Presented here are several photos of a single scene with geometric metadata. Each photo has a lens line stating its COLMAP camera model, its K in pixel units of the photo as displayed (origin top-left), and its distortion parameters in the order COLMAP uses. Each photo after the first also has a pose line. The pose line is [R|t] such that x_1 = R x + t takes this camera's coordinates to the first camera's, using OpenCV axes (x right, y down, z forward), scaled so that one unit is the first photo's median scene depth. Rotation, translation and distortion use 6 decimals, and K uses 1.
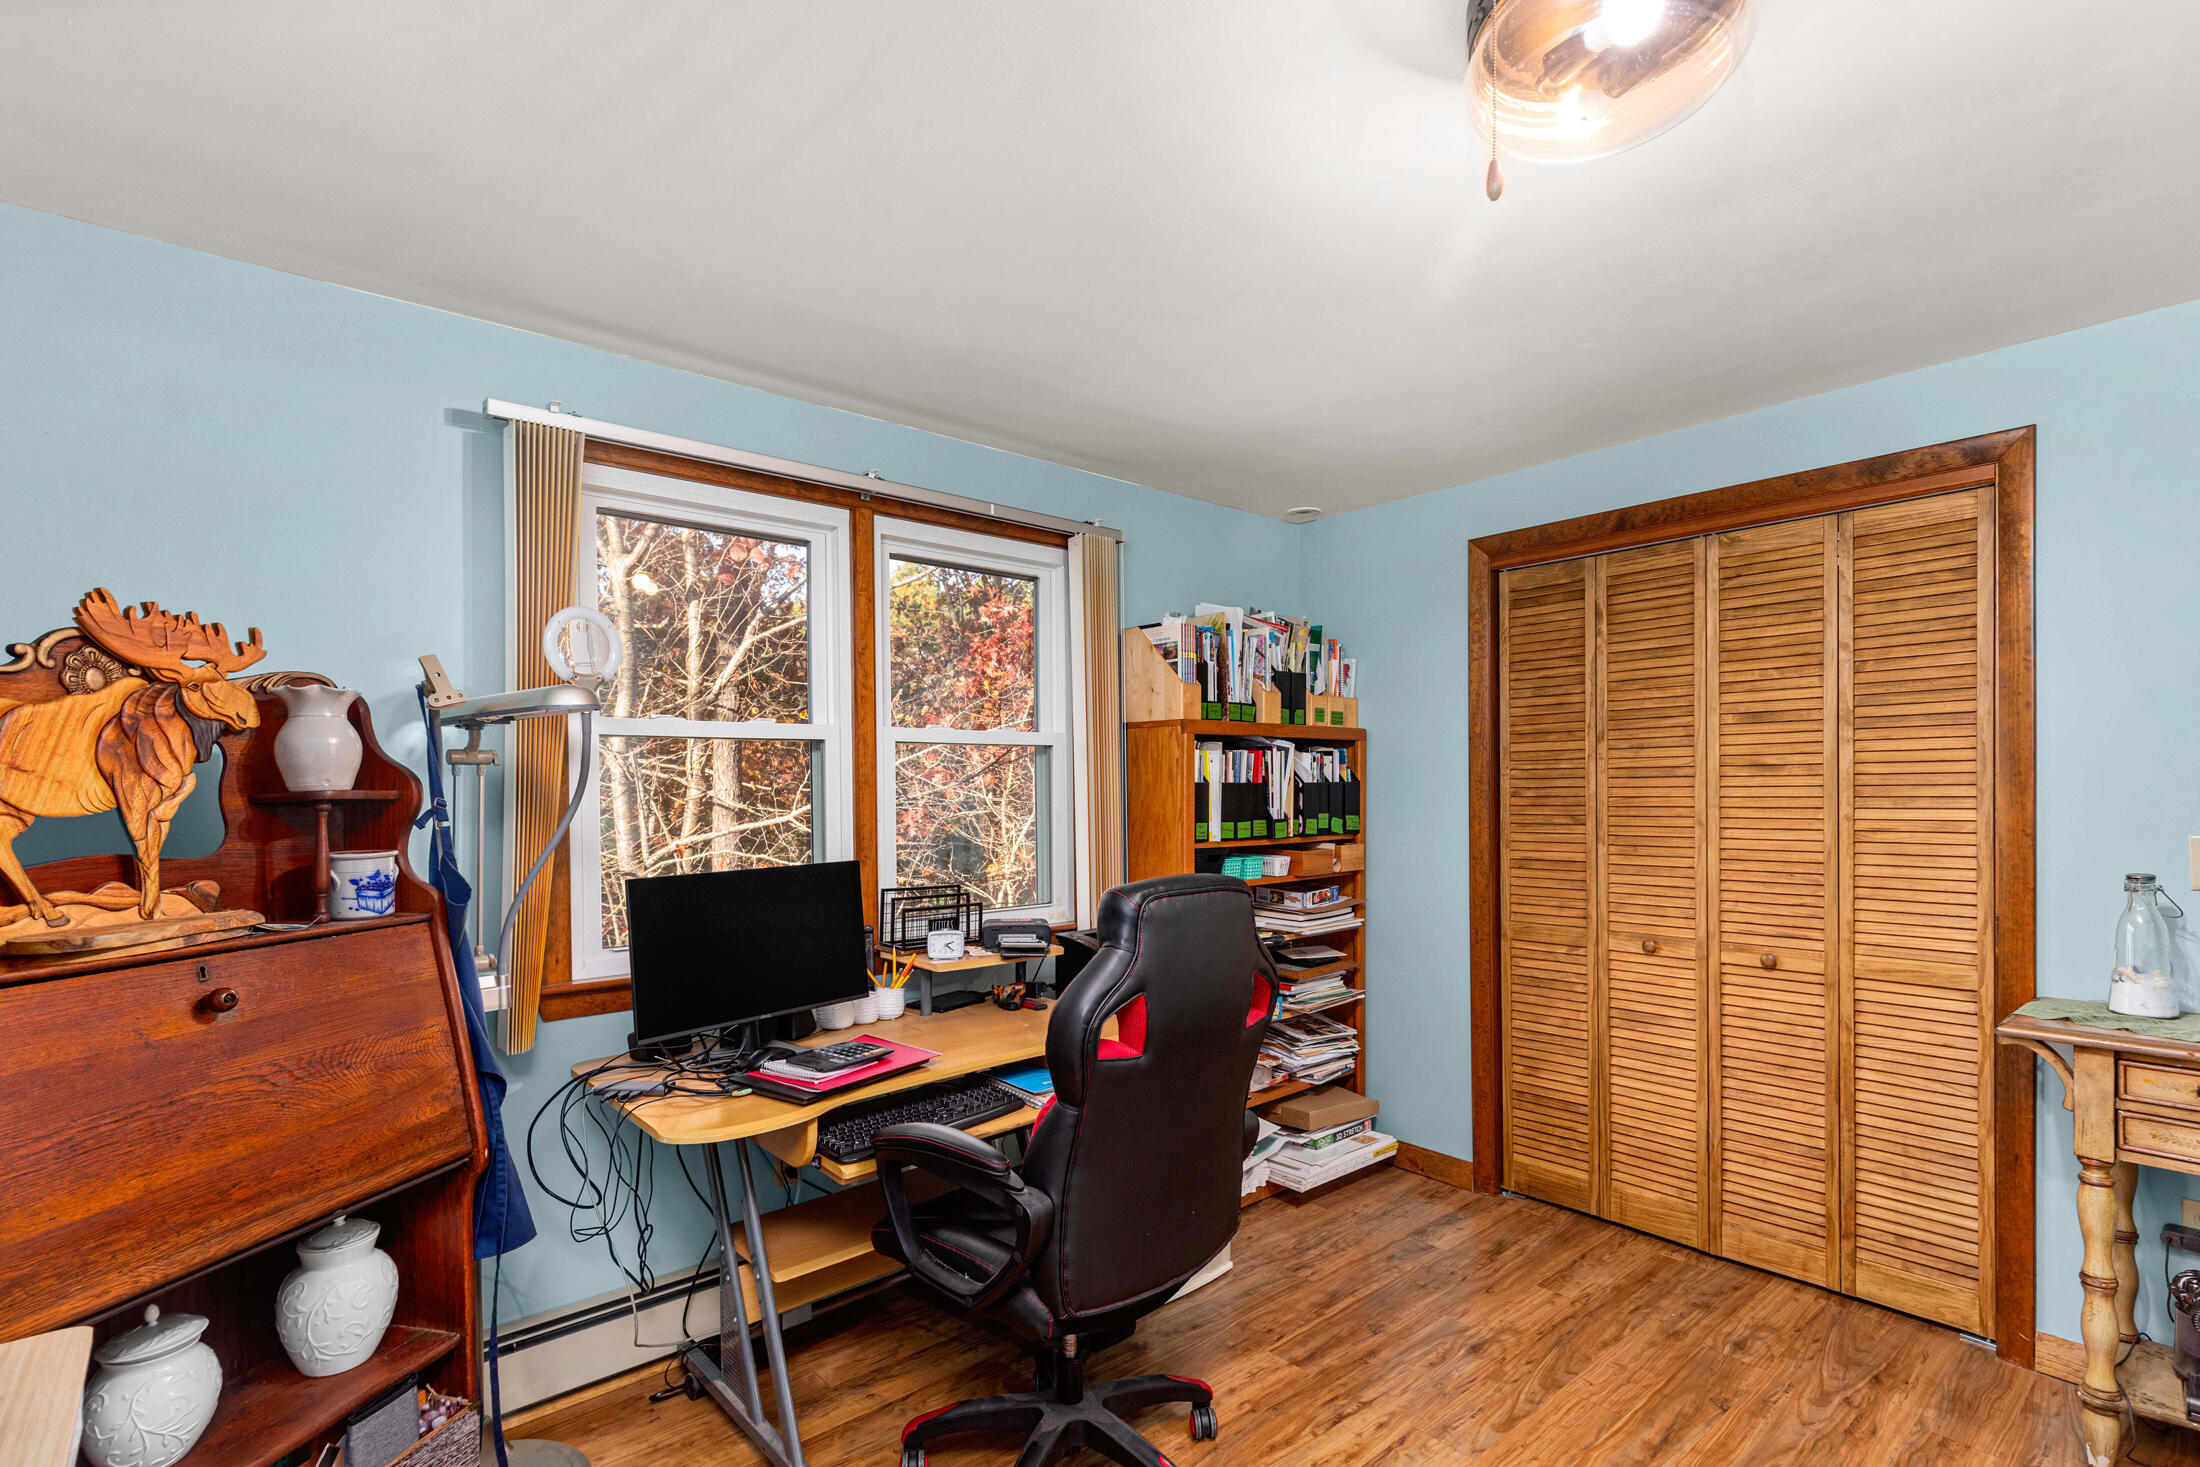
lens RADIAL K [[1017.8, 0, 1111.3], [0, 1017.8, 793.3], [0, 0, 1]] dist [0.001578, -0.000602]
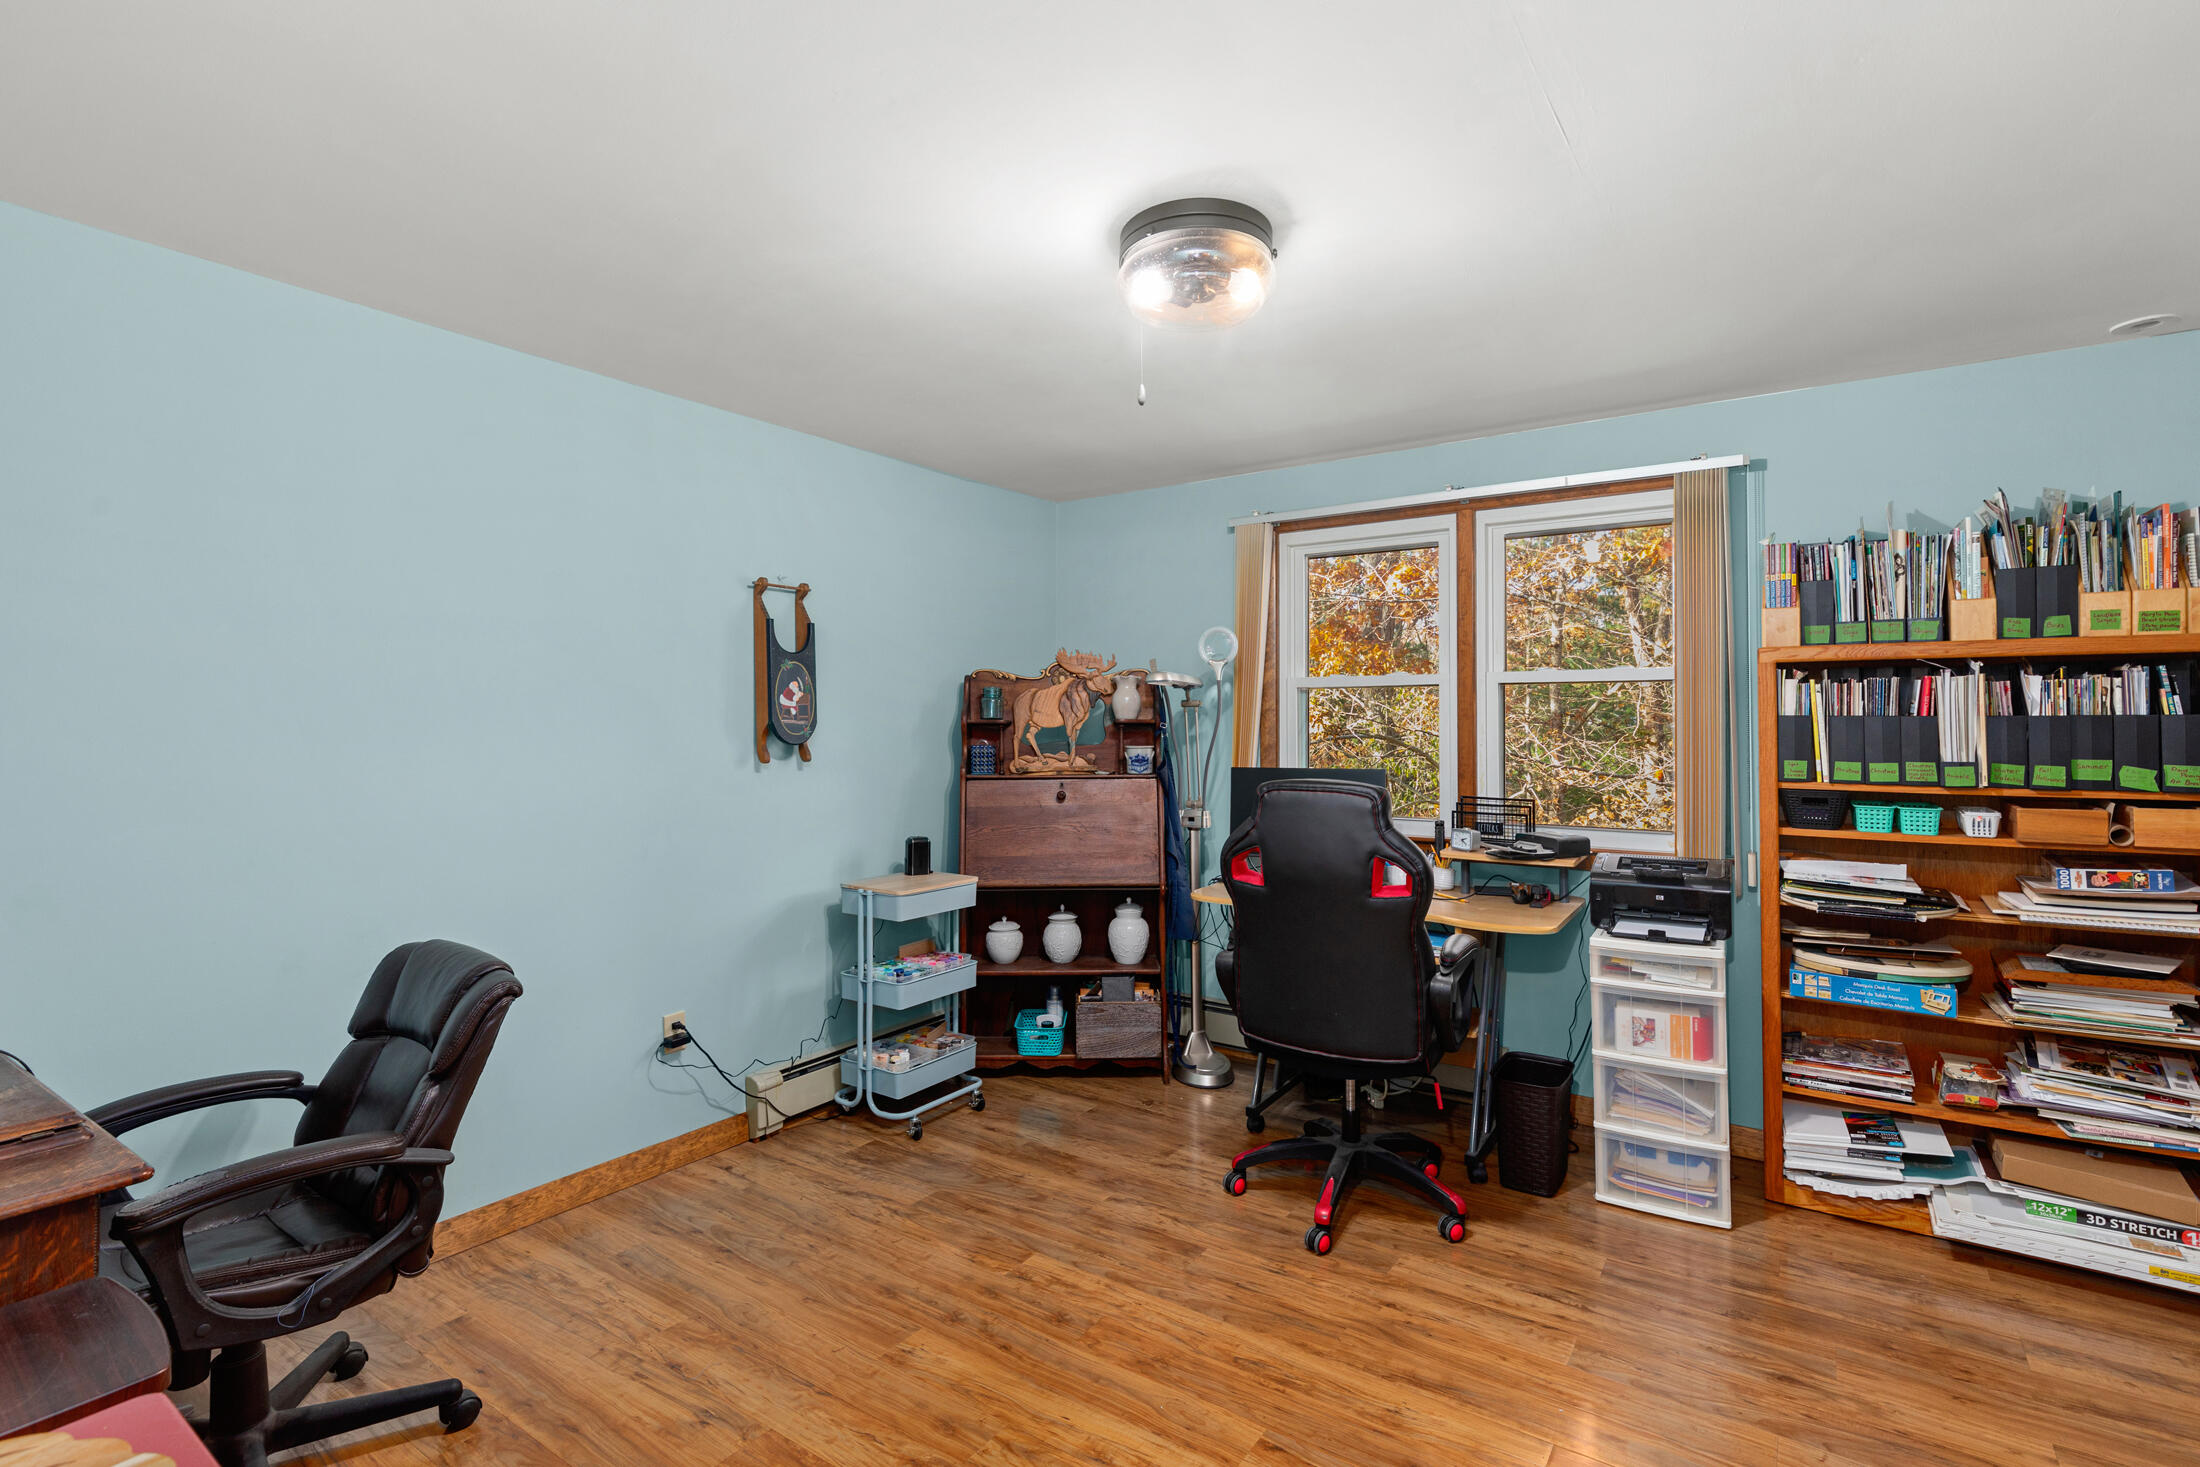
lens RADIAL K [[1017.8, 0, 1106.9], [0, 1017.8, 718.4], [0, 0, 1]] dist [0.001578, -0.000602]
pose [[0.261526, 0.004989, -0.965184, 0.802055], [-0.009063, 0.999955, 0.002713, -0.005152], [0.965154, 0.008038, 0.261559, 0.171923]]
